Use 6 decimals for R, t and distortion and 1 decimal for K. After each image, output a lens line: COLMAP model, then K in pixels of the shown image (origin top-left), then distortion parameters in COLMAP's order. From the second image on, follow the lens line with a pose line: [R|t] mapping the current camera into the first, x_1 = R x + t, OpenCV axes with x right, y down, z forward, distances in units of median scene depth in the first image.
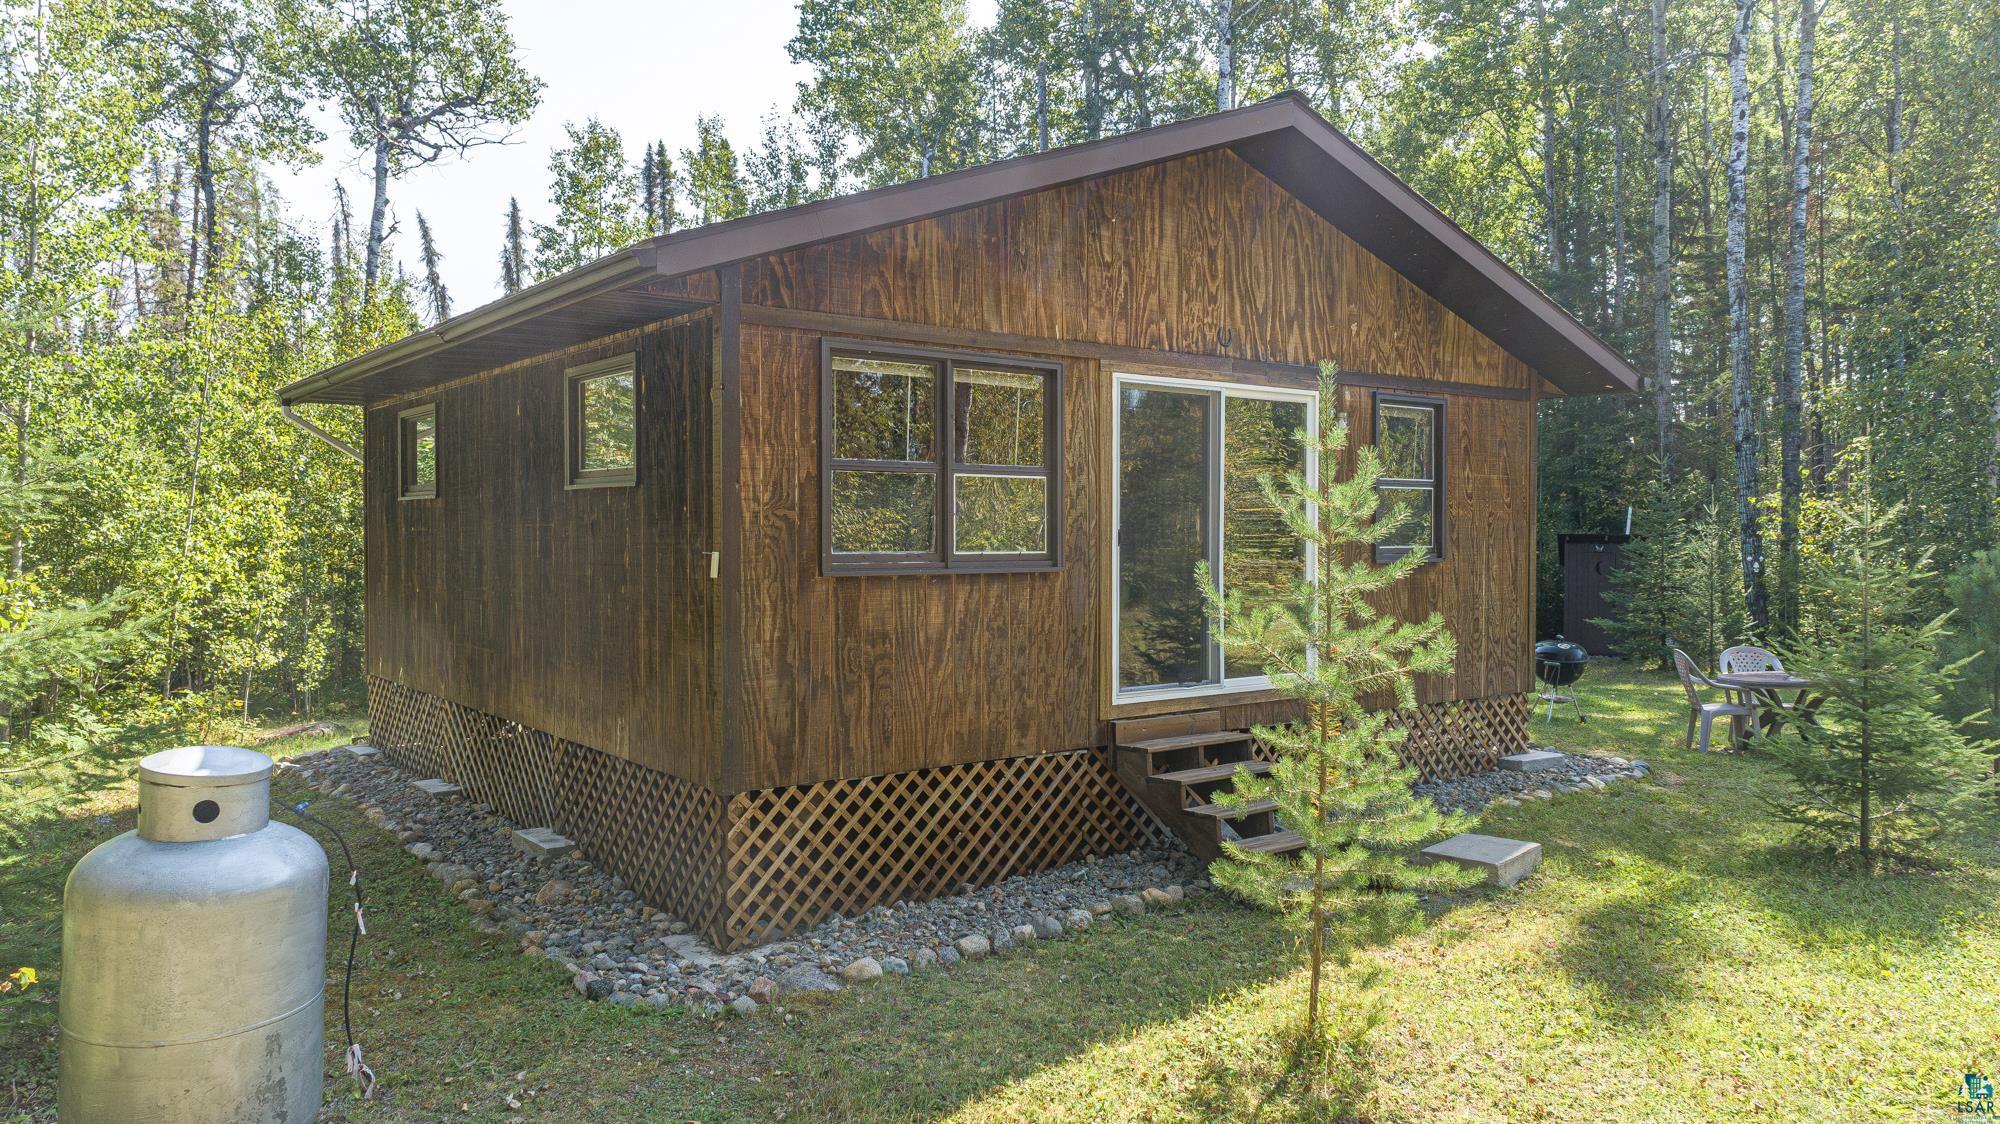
lens RADIAL K [[1375.4, 0, 985.7], [0, 1375.4, 550.3], [0, 0, 1]] dist [0.025276, 0.012145]
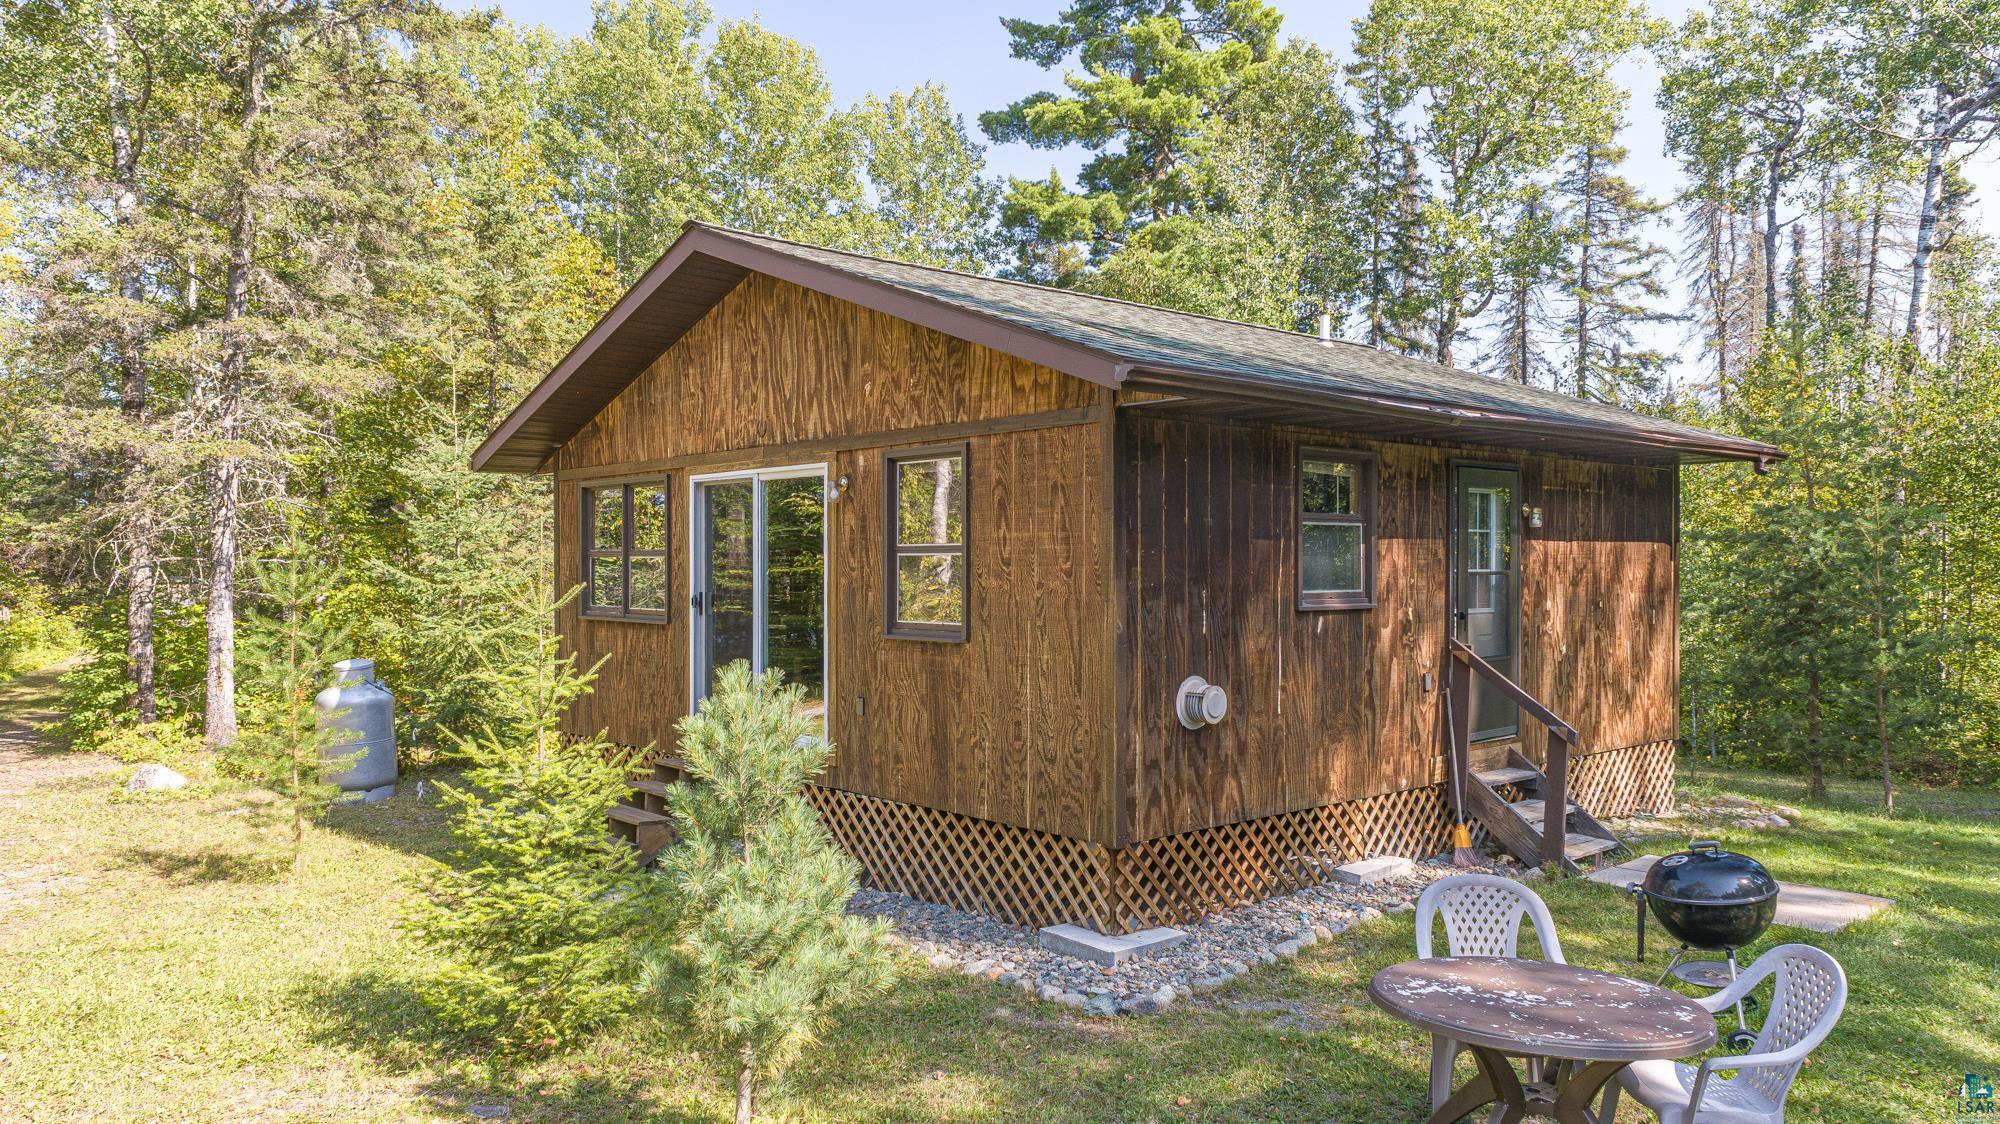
lens RADIAL K [[1375.4, 0, 1007.1], [0, 1375.4, 564.9], [0, 0, 1]] dist [0.025276, 0.012145]
pose [[0.080421, 0.004082, -0.996753, 1.547925], [-0.008803, 0.999956, 0.003385, -0.055612], [0.996722, 0.008502, 0.080453, 1.296436]]
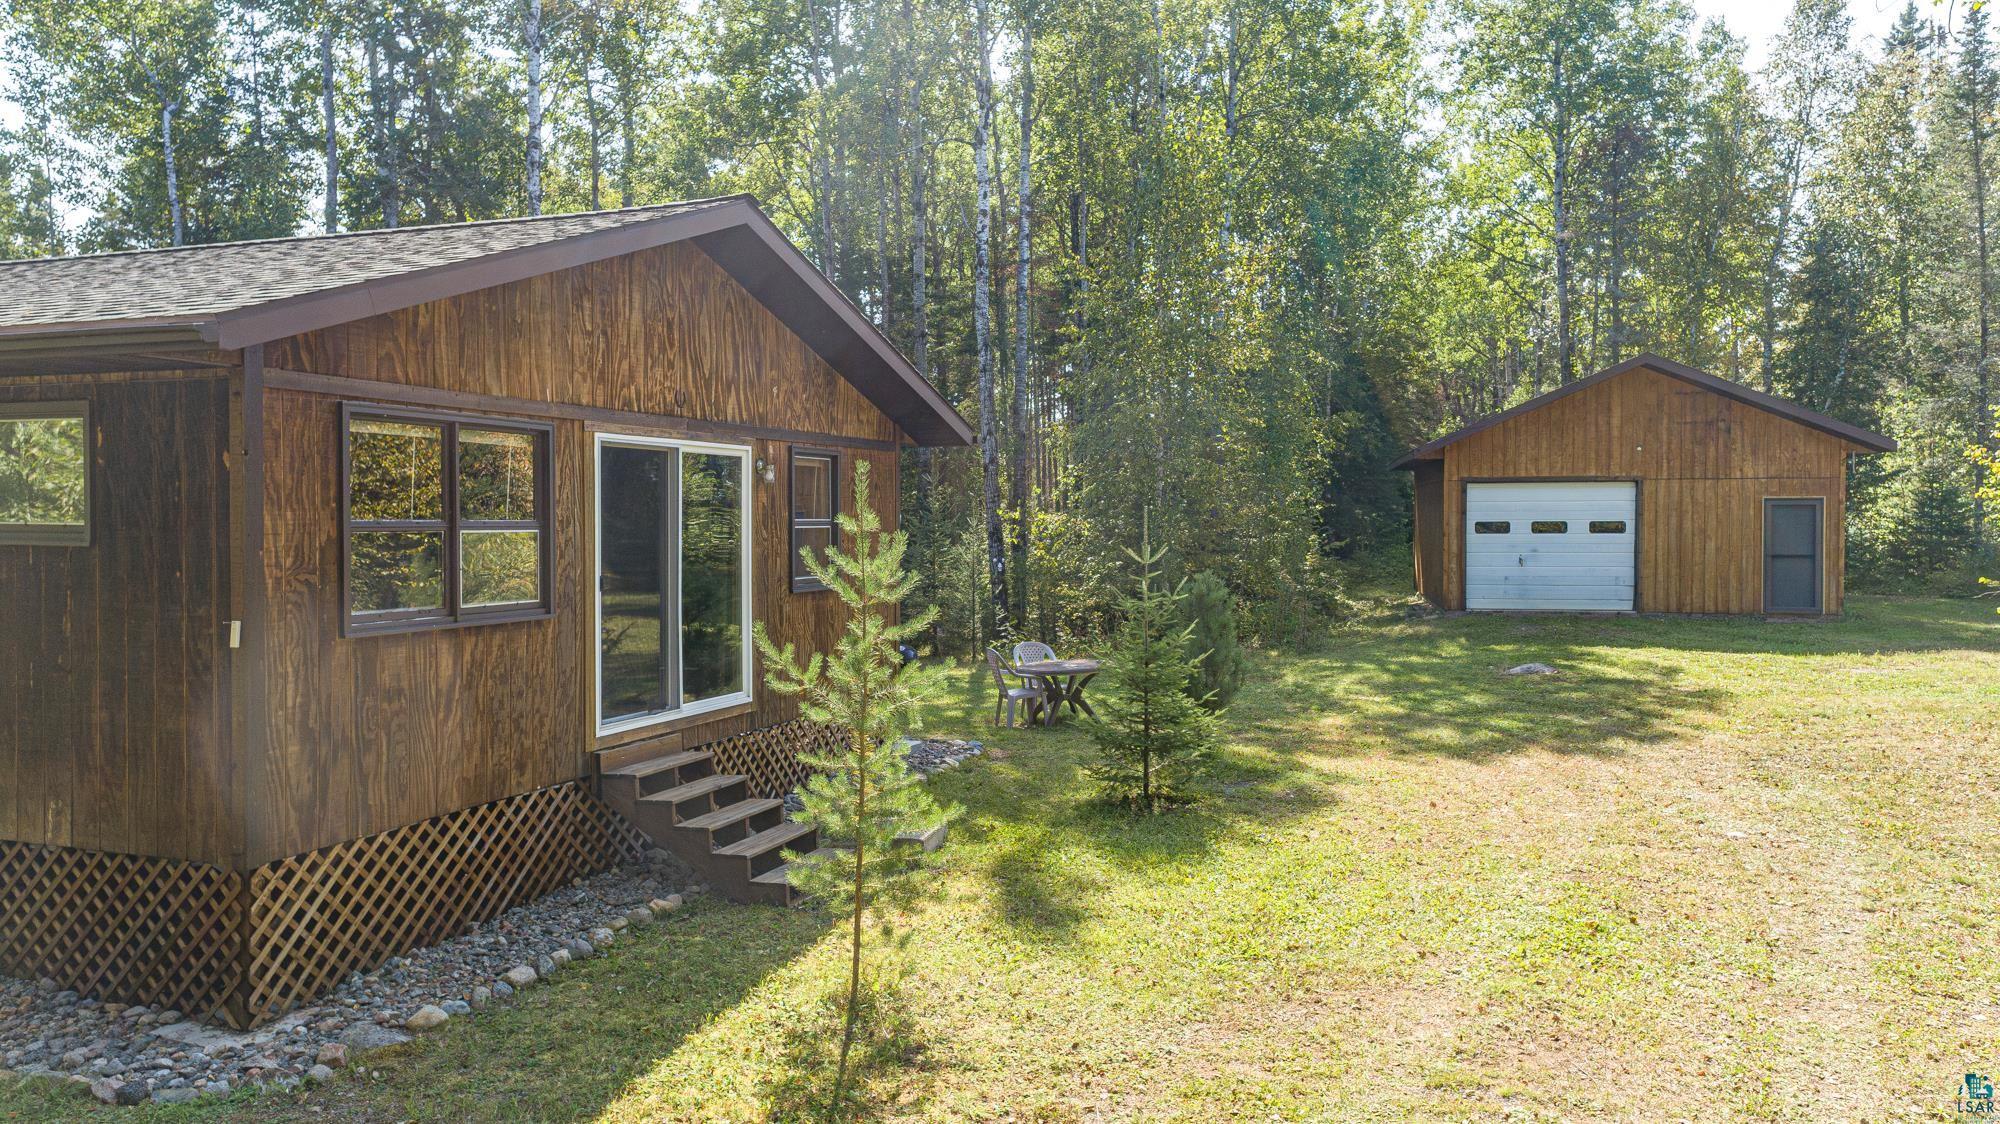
lens RADIAL K [[1375.4, 0, 1004.8], [0, 1375.4, 529.5], [0, 0, 1]] dist [0.025276, 0.012145]
pose [[0.854325, -0.005813, 0.519706, -0.214866], [0.009398, 0.999947, -0.004266, -0.048187], [-0.519654, 0.008529, 0.854334, -0.109880]]
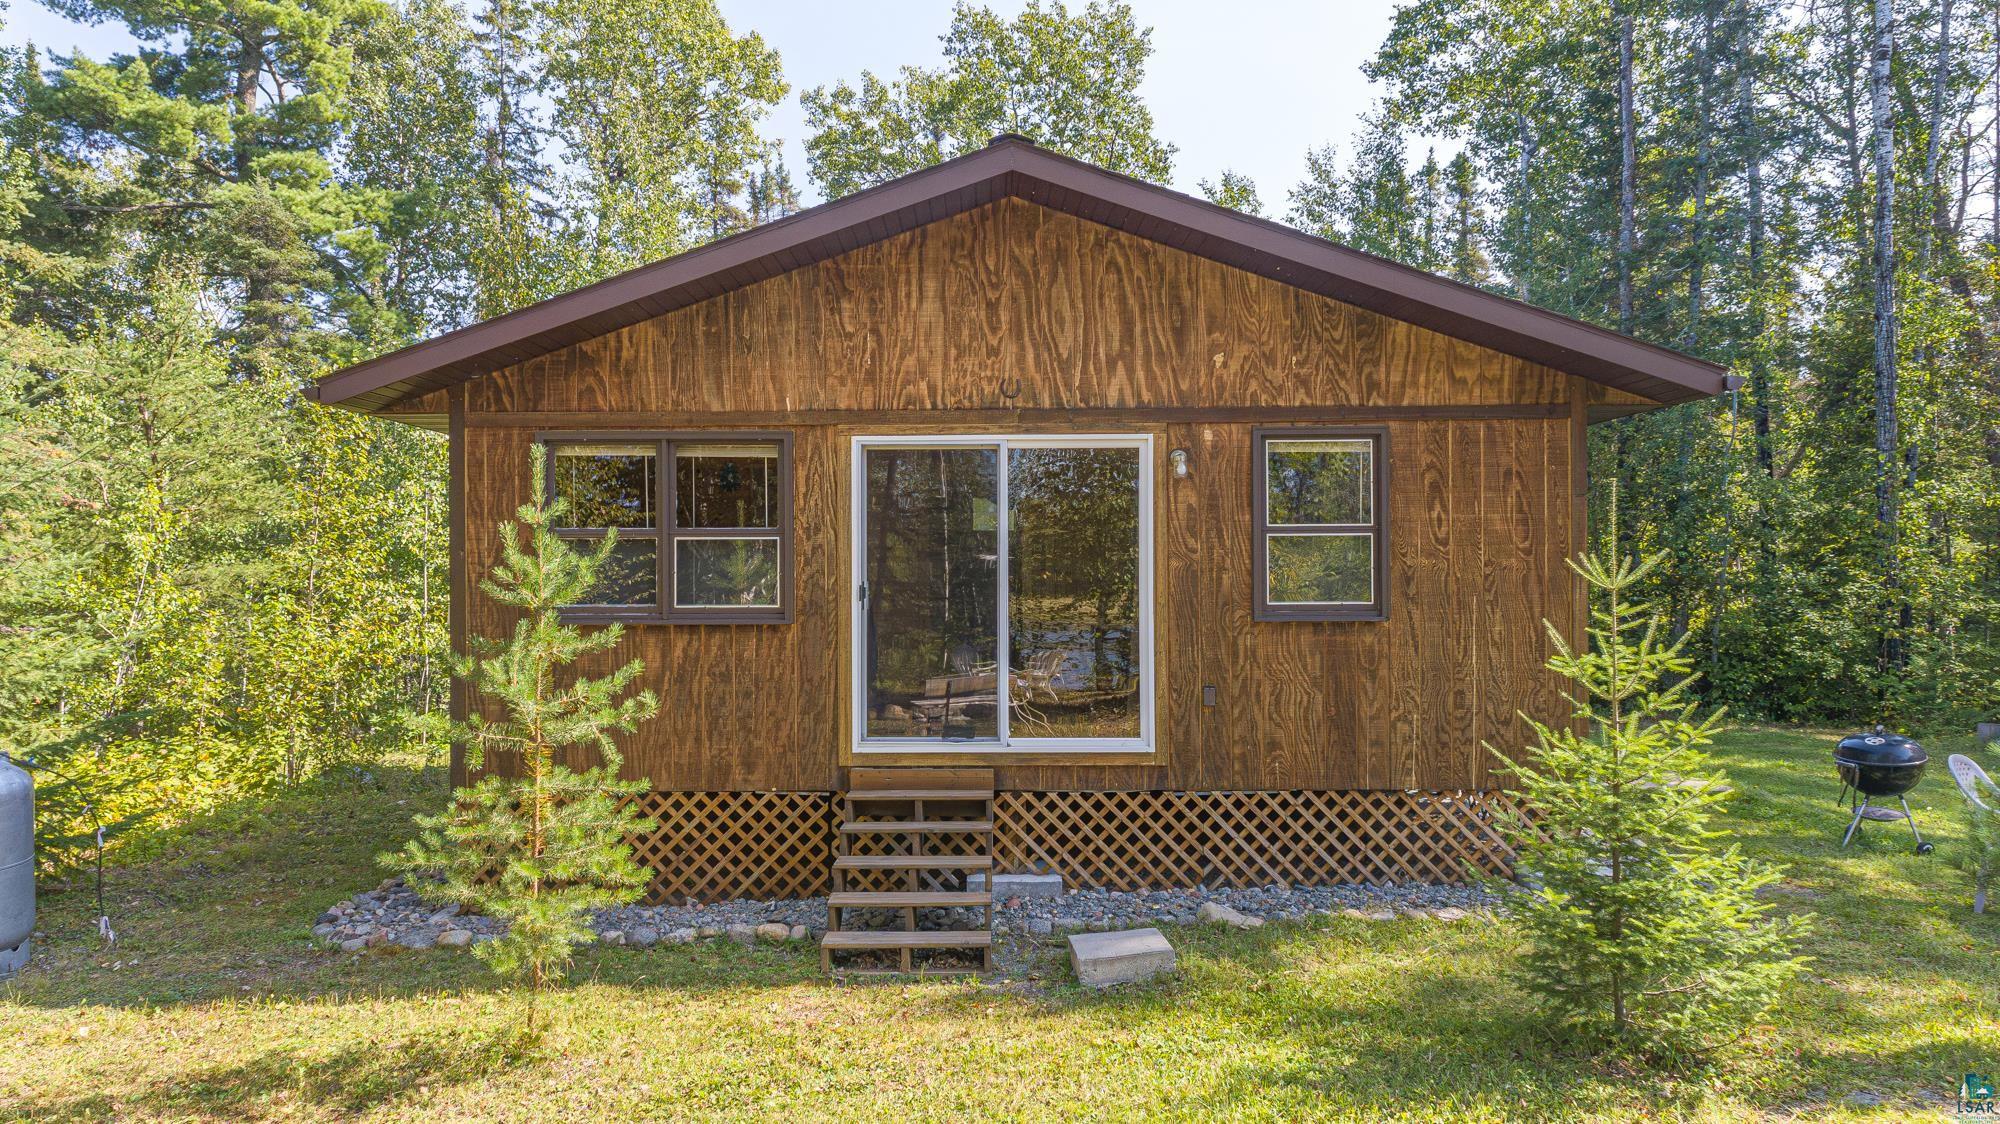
lens RADIAL K [[1375.4, 0, 996.8], [0, 1375.4, 556.7], [0, 0, 1]] dist [0.025276, 0.012145]
pose [[0.780471, -0.002712, -0.625186, 0.907553], [-0.004298, 0.999944, -0.009703, -0.029630], [0.625177, 0.010260, 0.780415, 0.268785]]
